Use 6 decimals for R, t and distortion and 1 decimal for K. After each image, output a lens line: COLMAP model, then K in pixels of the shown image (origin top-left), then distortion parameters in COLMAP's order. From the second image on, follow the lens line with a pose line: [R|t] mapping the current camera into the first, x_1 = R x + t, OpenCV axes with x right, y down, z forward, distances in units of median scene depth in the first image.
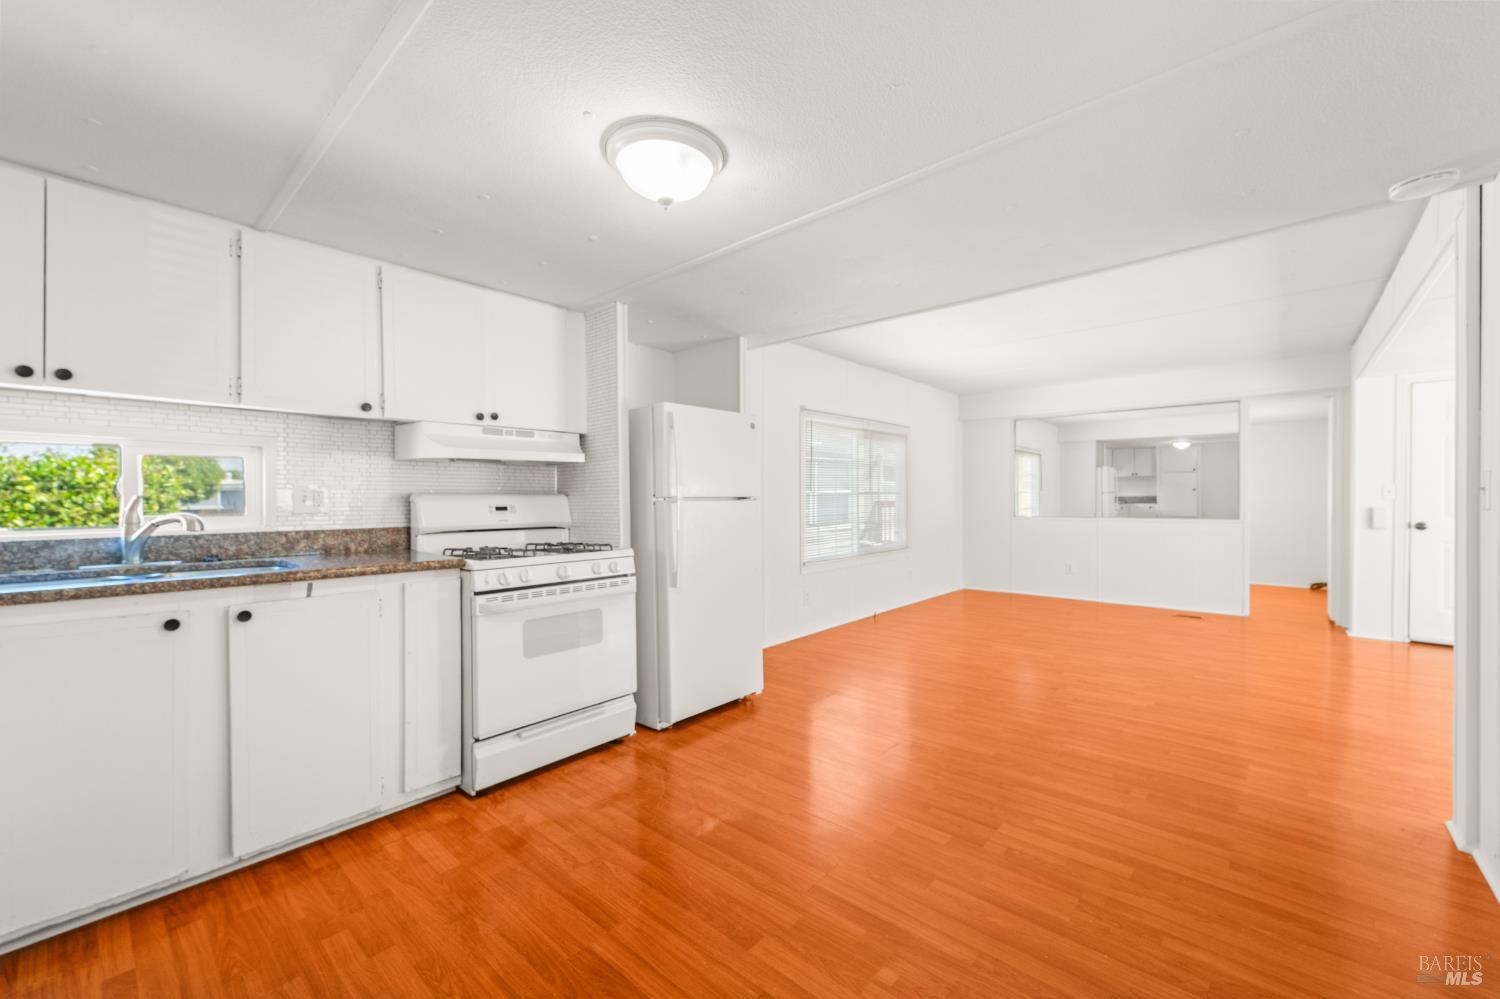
lens RADIAL K [[598.0, 0, 748.9], [0, 598.0, 501.8], [0, 0, 1]] dist [0.002441, -0.001346]
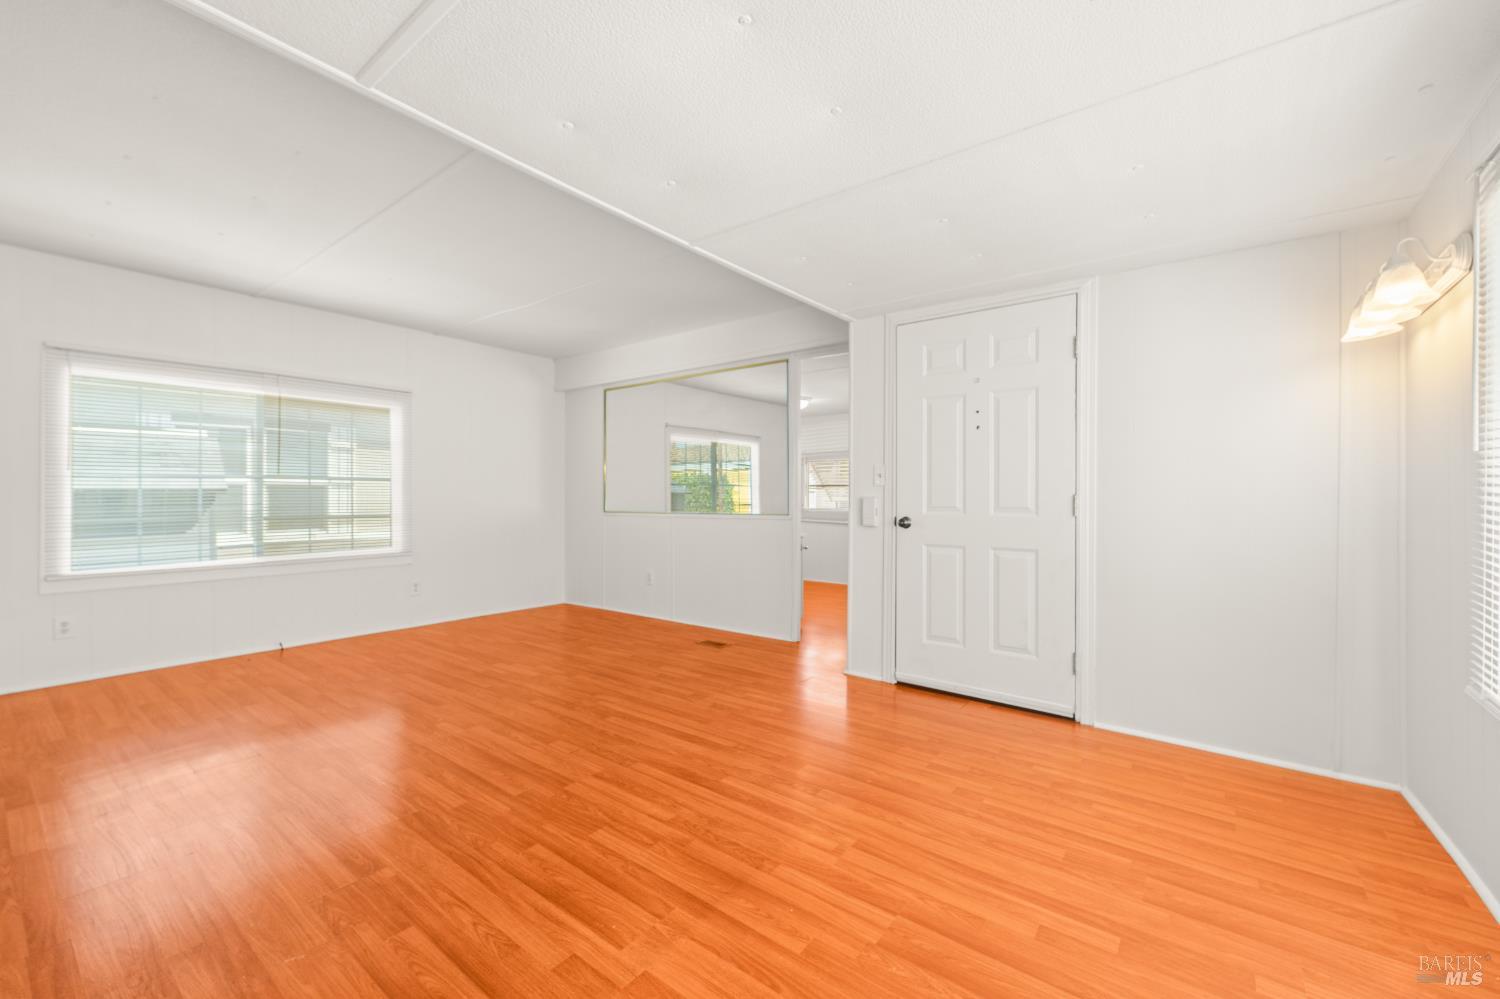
lens RADIAL K [[598.0, 0, 744.6], [0, 598.0, 499.7], [0, 0, 1]] dist [0.002441, -0.001346]
pose [[0.997592, 0.004210, 0.069232, 1.635791], [-0.004052, 0.999989, -0.002427, 0.028797], [-0.069241, 0.002141, 0.997598, 0.553870]]
